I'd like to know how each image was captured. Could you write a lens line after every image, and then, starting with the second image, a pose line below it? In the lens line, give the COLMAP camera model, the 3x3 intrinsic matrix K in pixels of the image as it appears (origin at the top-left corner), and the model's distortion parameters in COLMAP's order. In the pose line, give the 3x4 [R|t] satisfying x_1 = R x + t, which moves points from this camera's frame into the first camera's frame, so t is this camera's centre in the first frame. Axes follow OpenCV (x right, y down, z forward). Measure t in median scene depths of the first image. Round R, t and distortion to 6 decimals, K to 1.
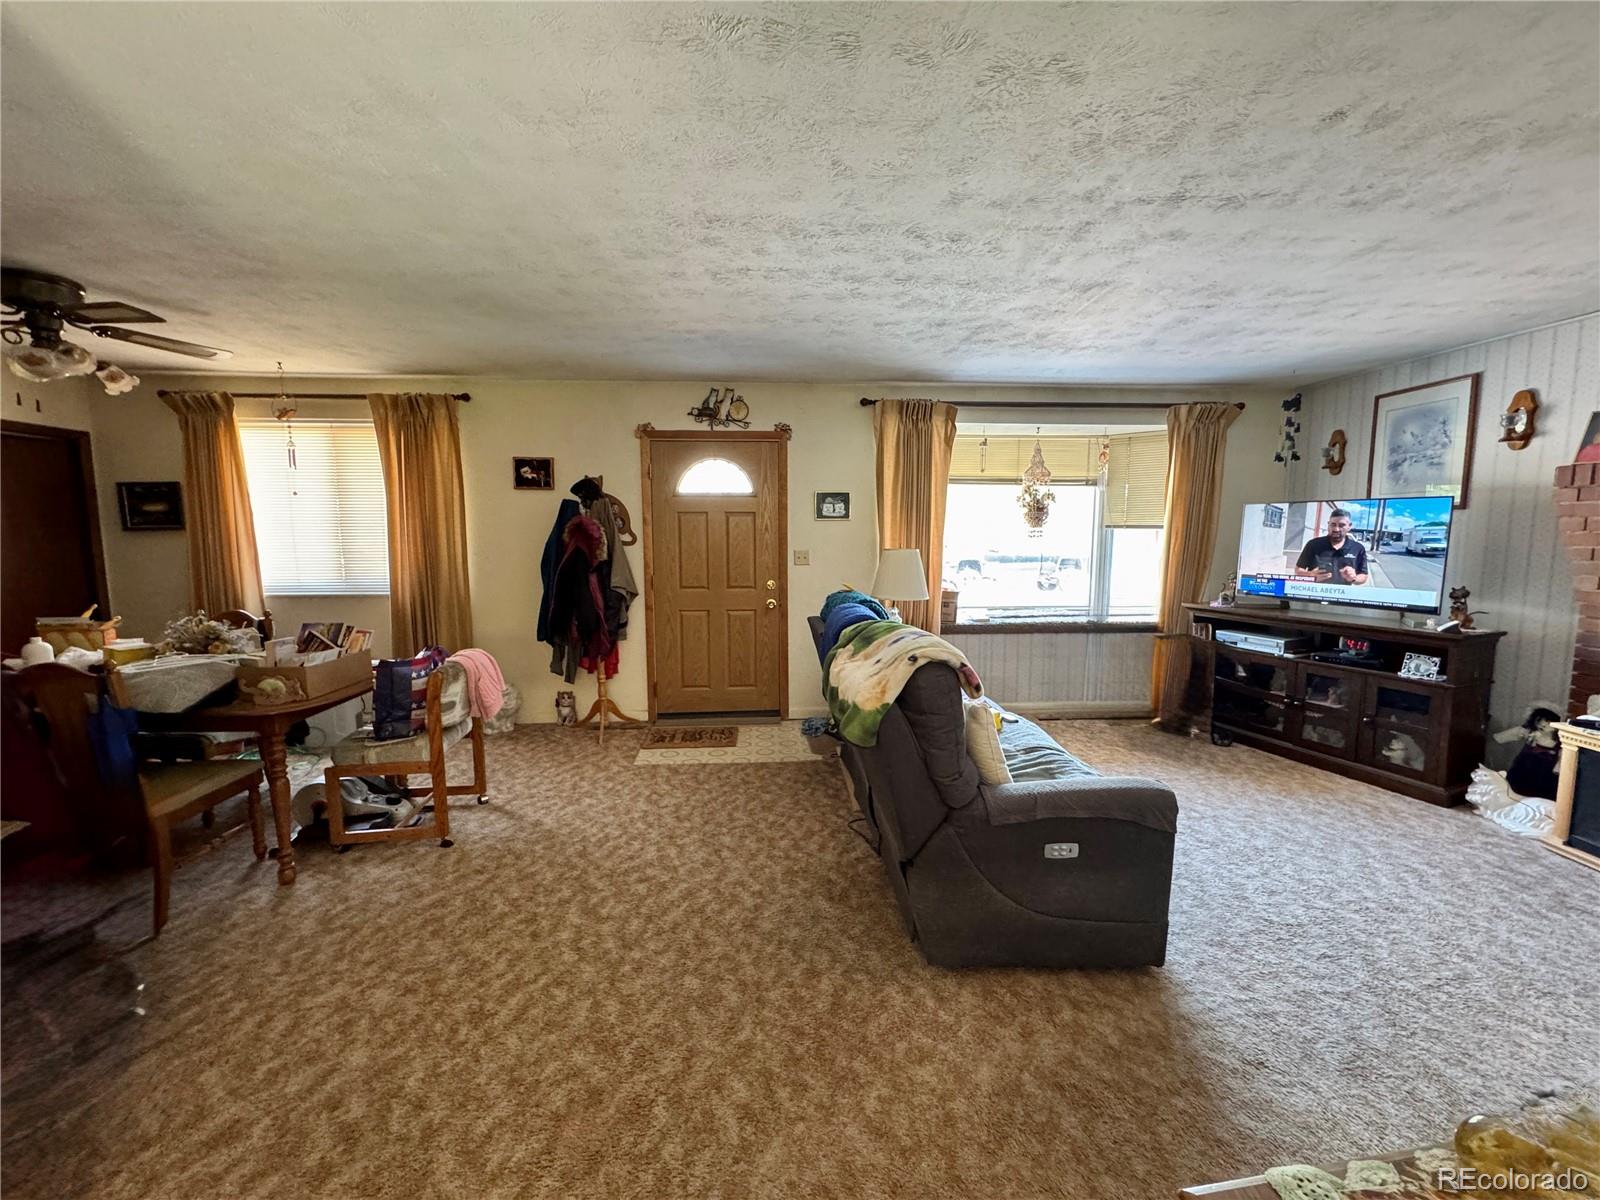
lens RADIAL K [[640.8, 0, 789.9], [0, 640.8, 594.8], [0, 0, 1]] dist [-0.003221, 0.000544]
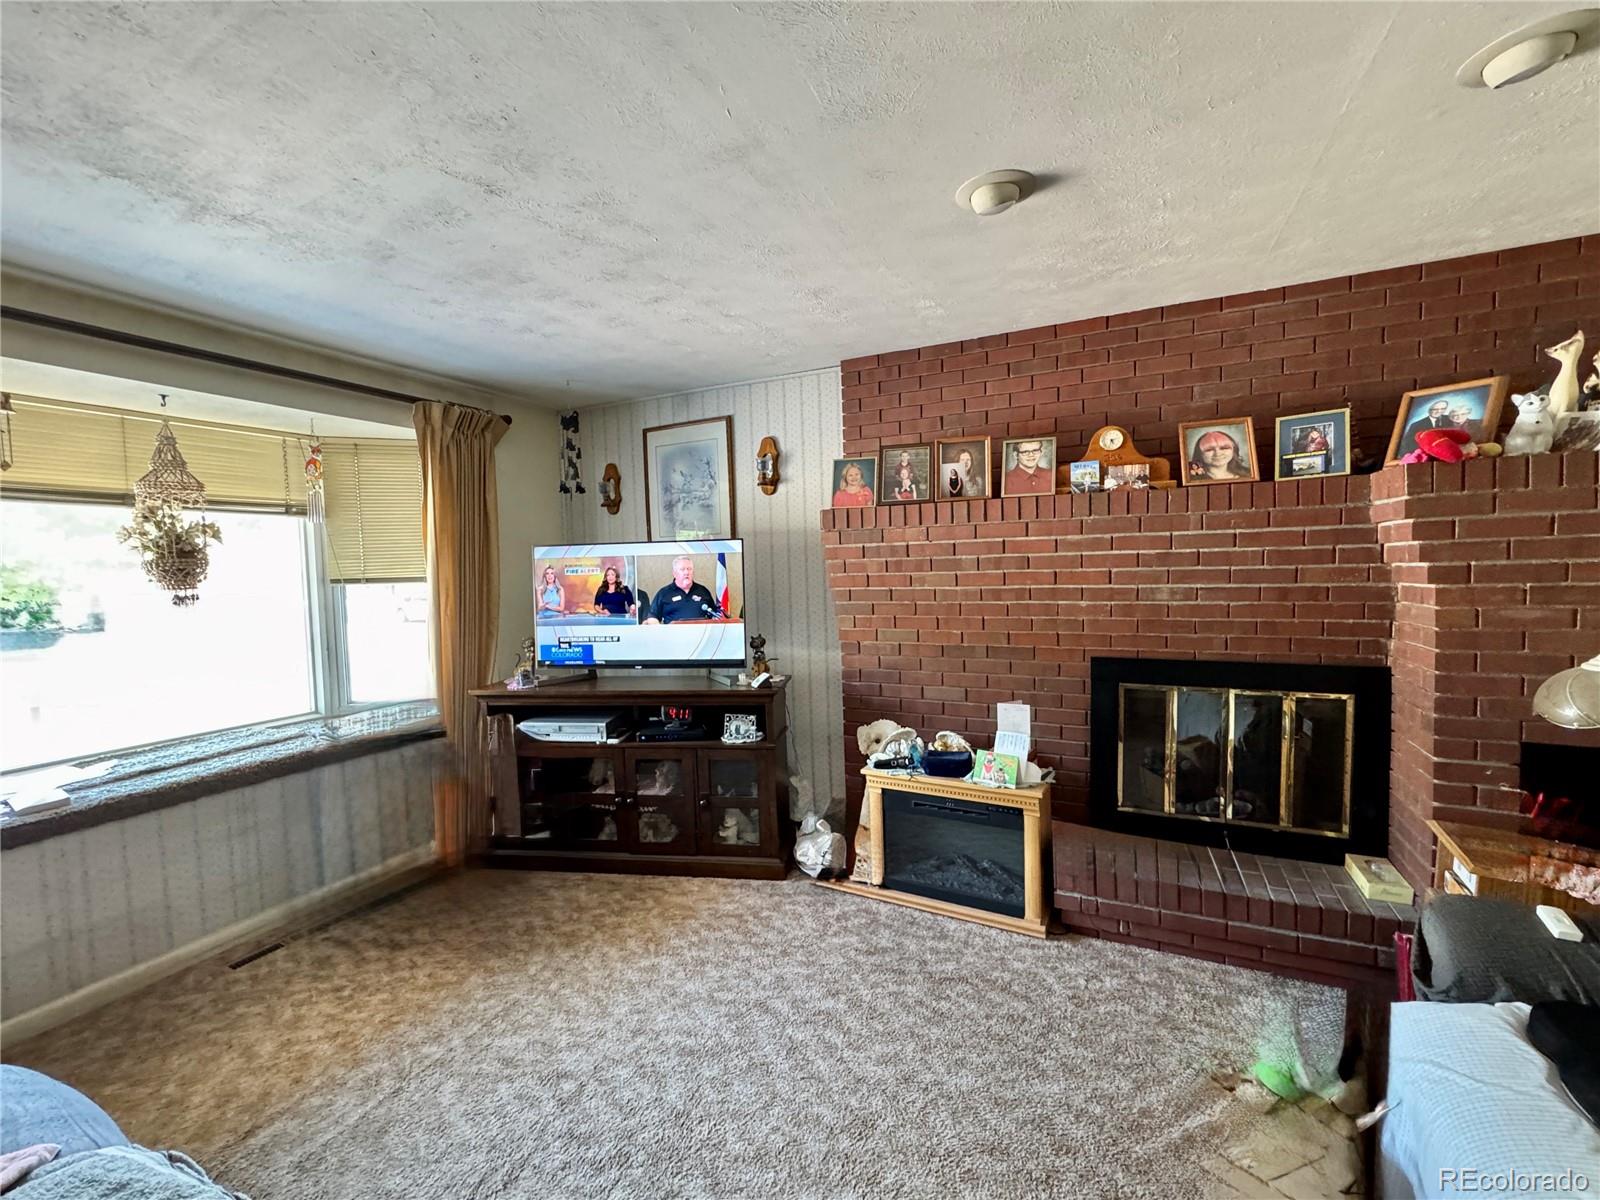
lens RADIAL K [[640.8, 0, 788.9], [0, 640.8, 595.3], [0, 0, 1]] dist [-0.003221, 0.000544]
pose [[0.471655, -0.057284, 0.879920, 0.210733], [0.119393, 0.992847, 0.000639, -0.055433], [-0.873663, 0.104755, 0.475121, 0.430212]]
